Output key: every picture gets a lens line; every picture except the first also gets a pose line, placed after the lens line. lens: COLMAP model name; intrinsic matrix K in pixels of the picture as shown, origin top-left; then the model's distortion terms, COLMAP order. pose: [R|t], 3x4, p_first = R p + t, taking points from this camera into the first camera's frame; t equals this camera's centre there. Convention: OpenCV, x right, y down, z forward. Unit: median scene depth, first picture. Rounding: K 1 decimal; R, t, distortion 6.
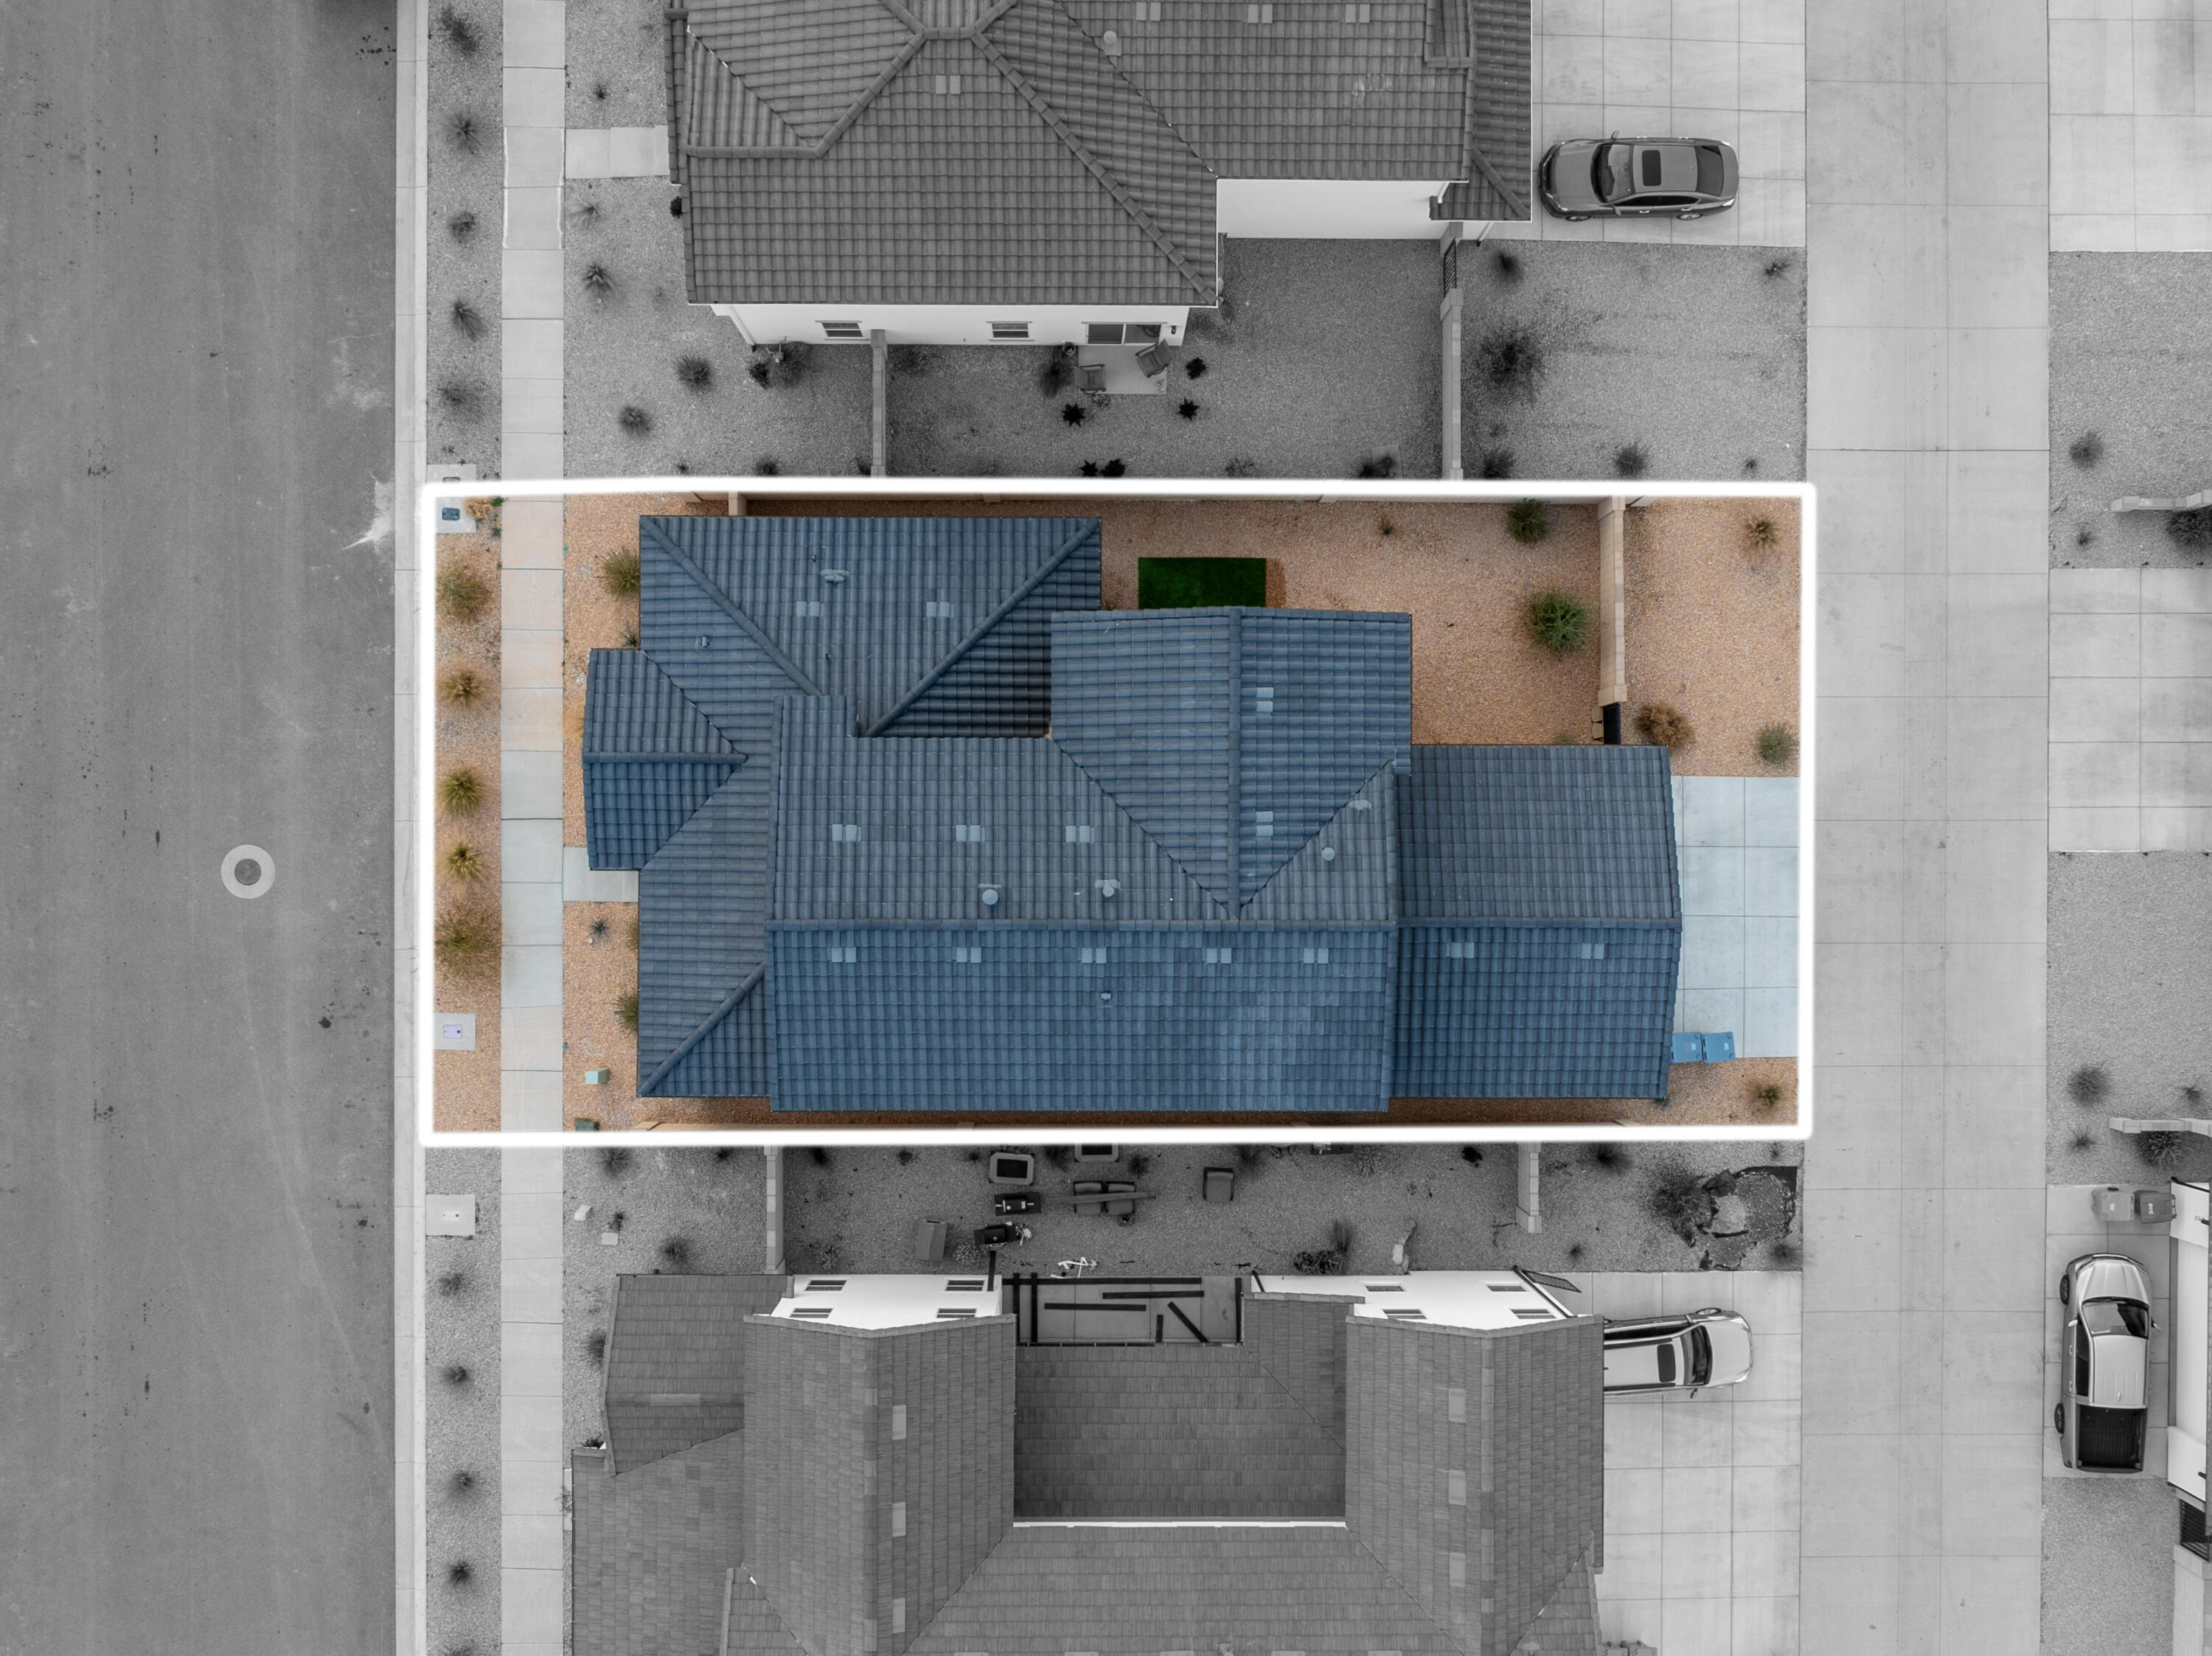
lens RADIAL K [[1585.1, 0, 1106.0], [0, 1585.1, 828.0], [0, 0, 1]] dist [-0.033382, -0.003665]
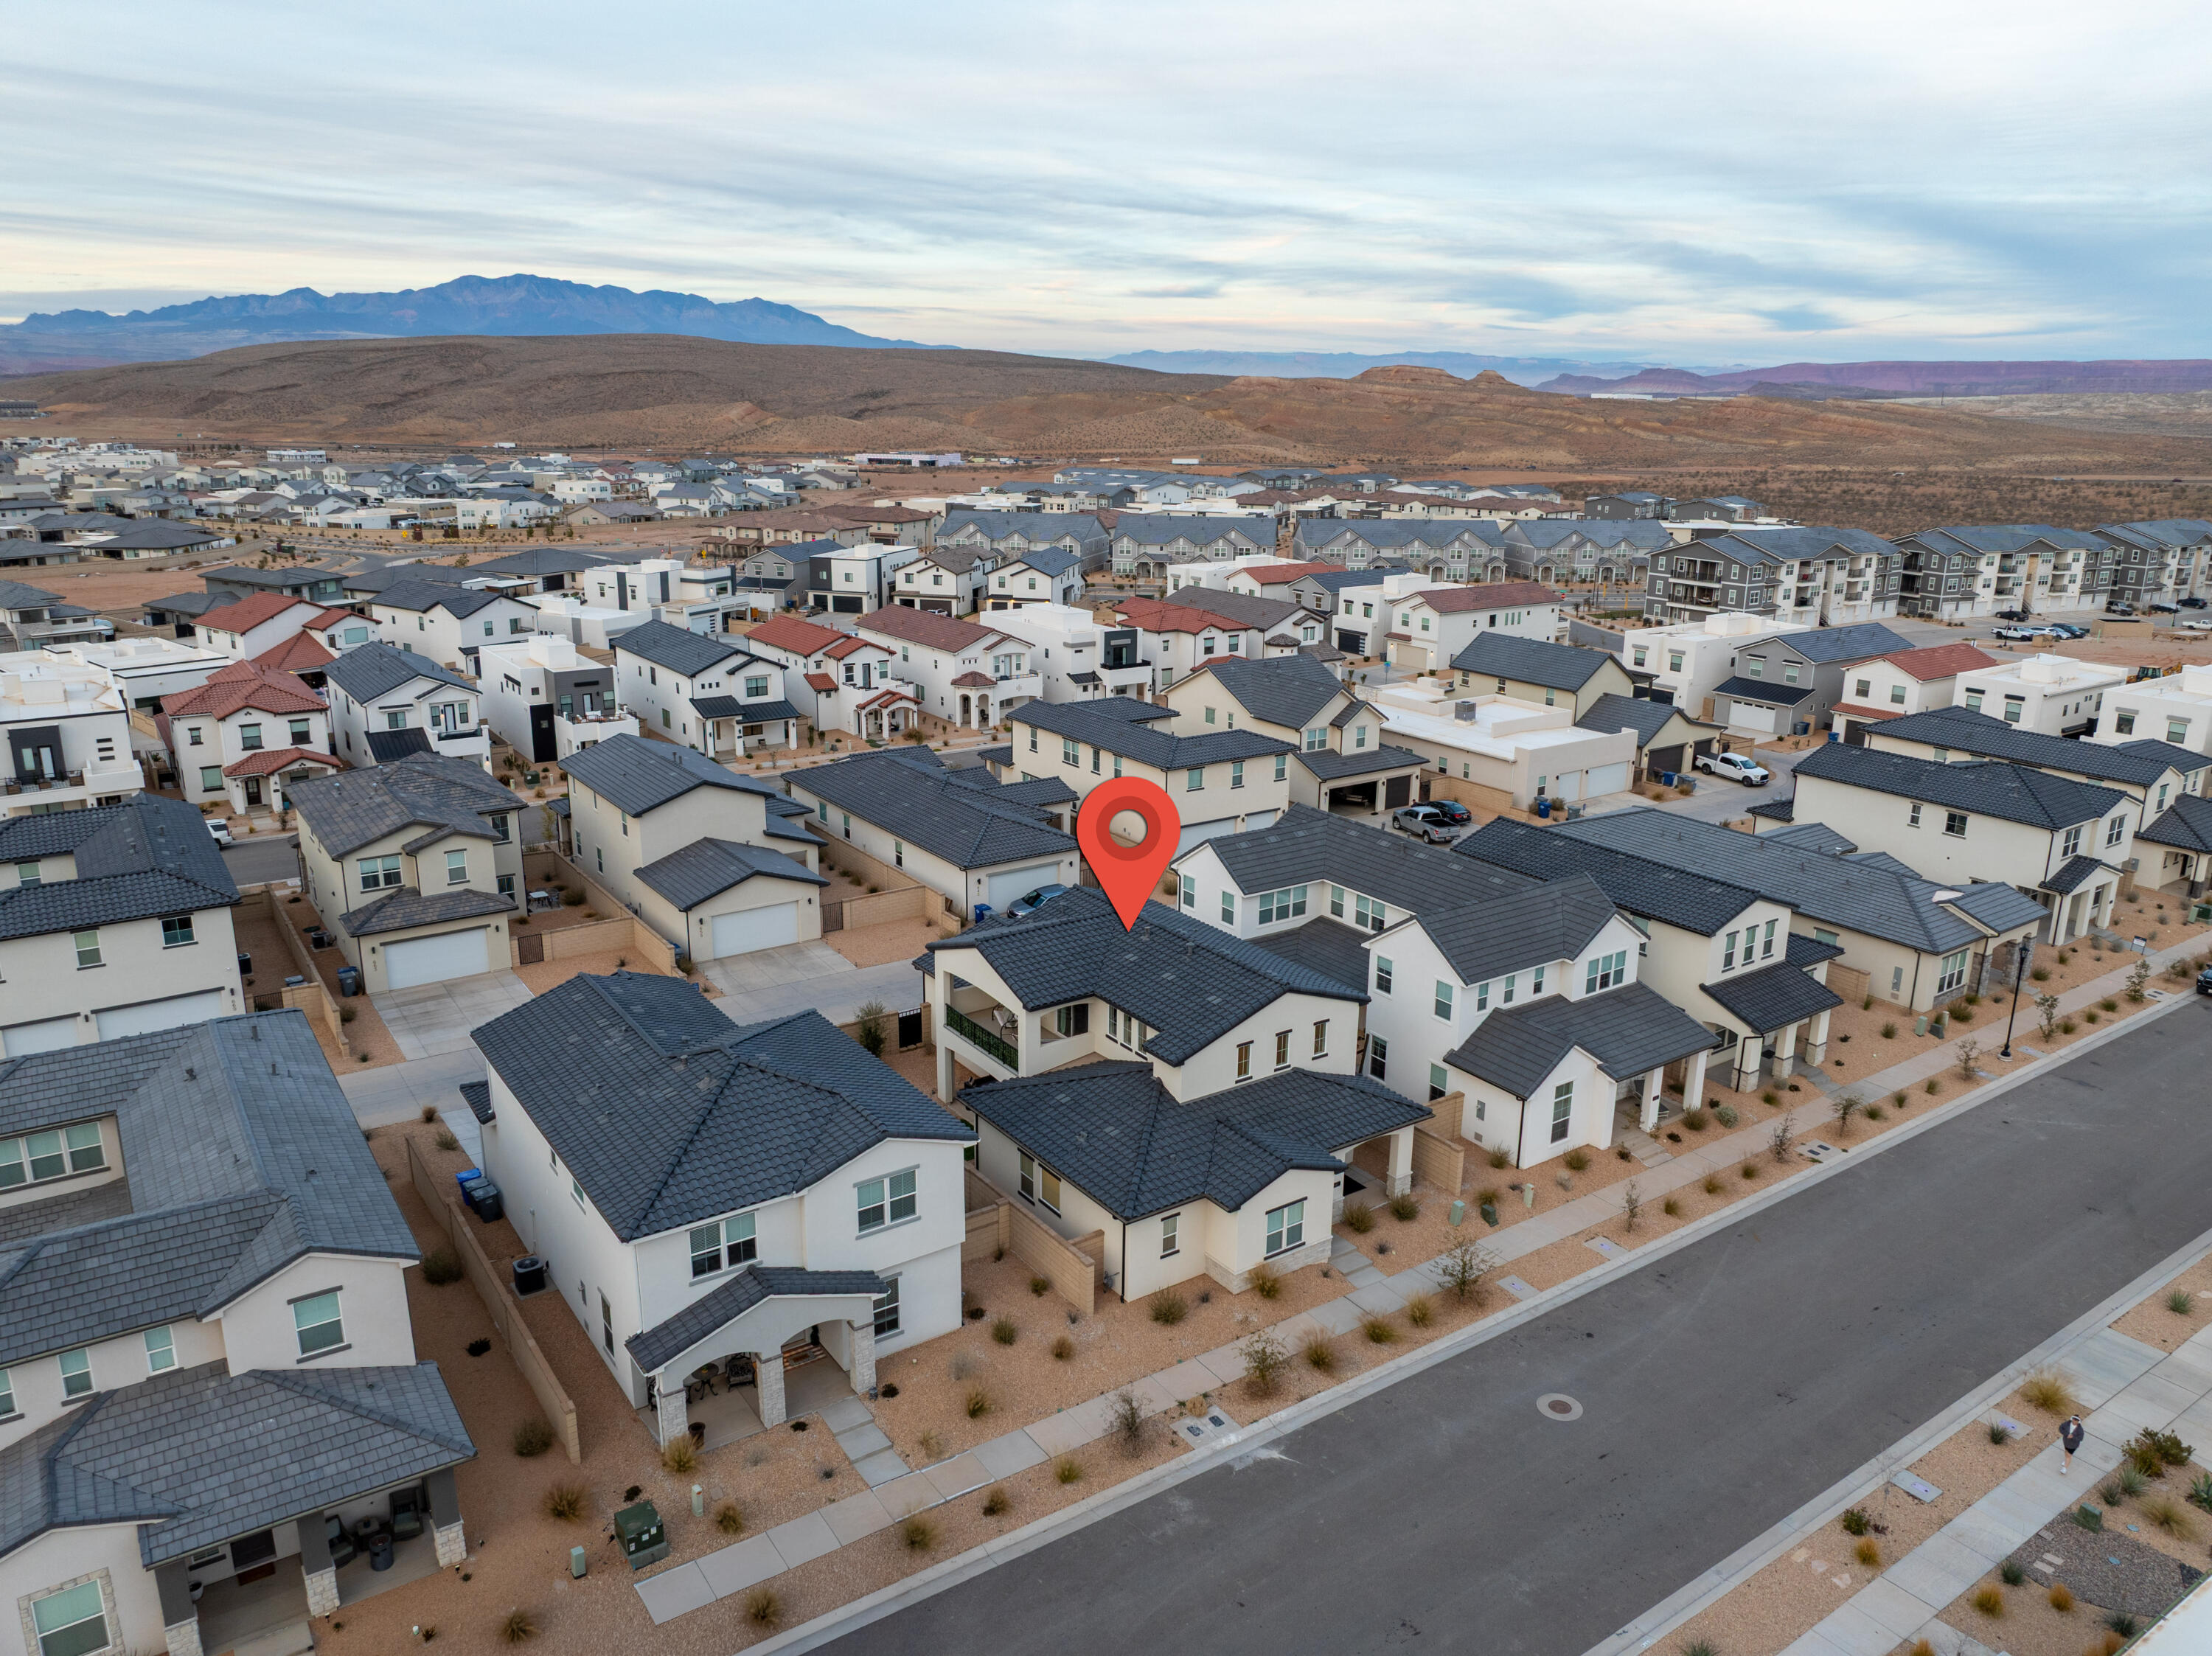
lens RADIAL K [[1555.8, 0, 1110.4], [0, 1555.8, 868.5], [0, 0, 1]] dist [-0.034184, 0.000285]
pose [[-0.568853, -0.249707, 0.783615, -1.167203], [0.822178, -0.148631, 0.549484, -0.832995], [-0.020740, 0.956847, 0.289852, 0.275802]]
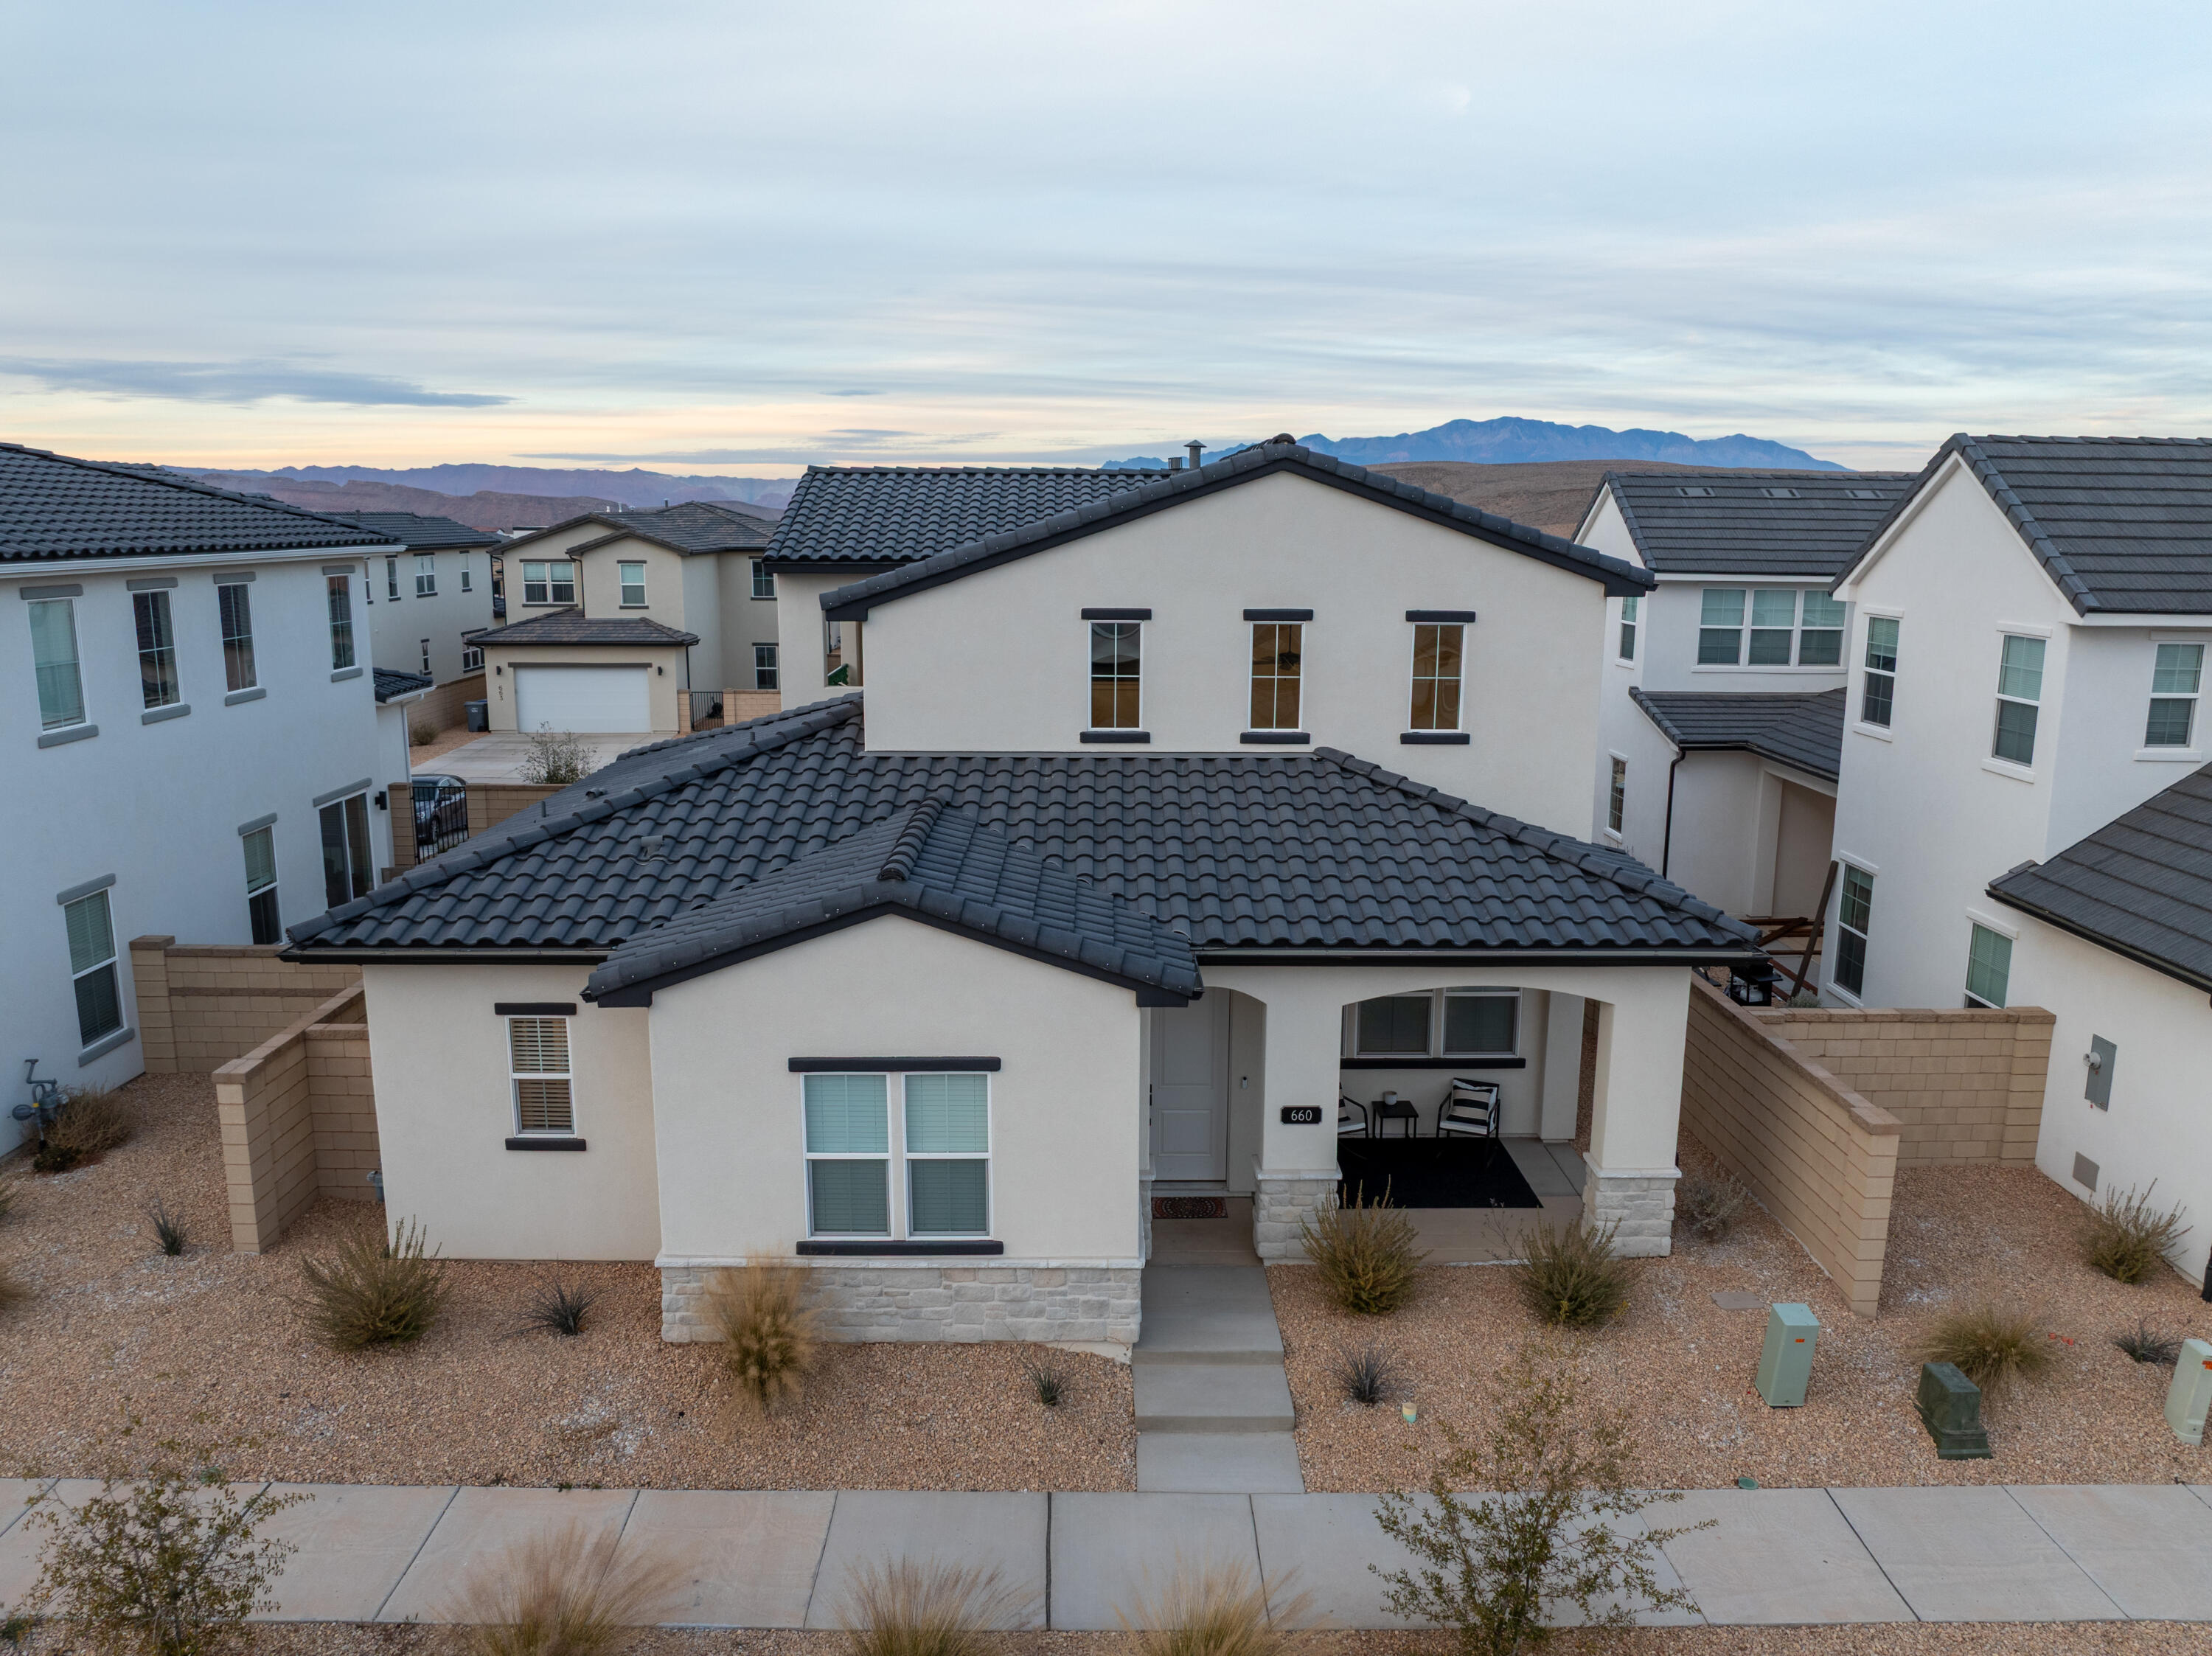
lens RADIAL K [[1567.0, 0, 1106.0], [0, 1567.0, 828.0], [0, 0, 1]] dist [-0.036101, -0.005337]
pose [[-0.014602, -0.194413, 0.980811, -0.629600], [0.999739, 0.014385, 0.017735, -0.004231], [-0.017556, 0.980814, 0.194152, 0.799825]]
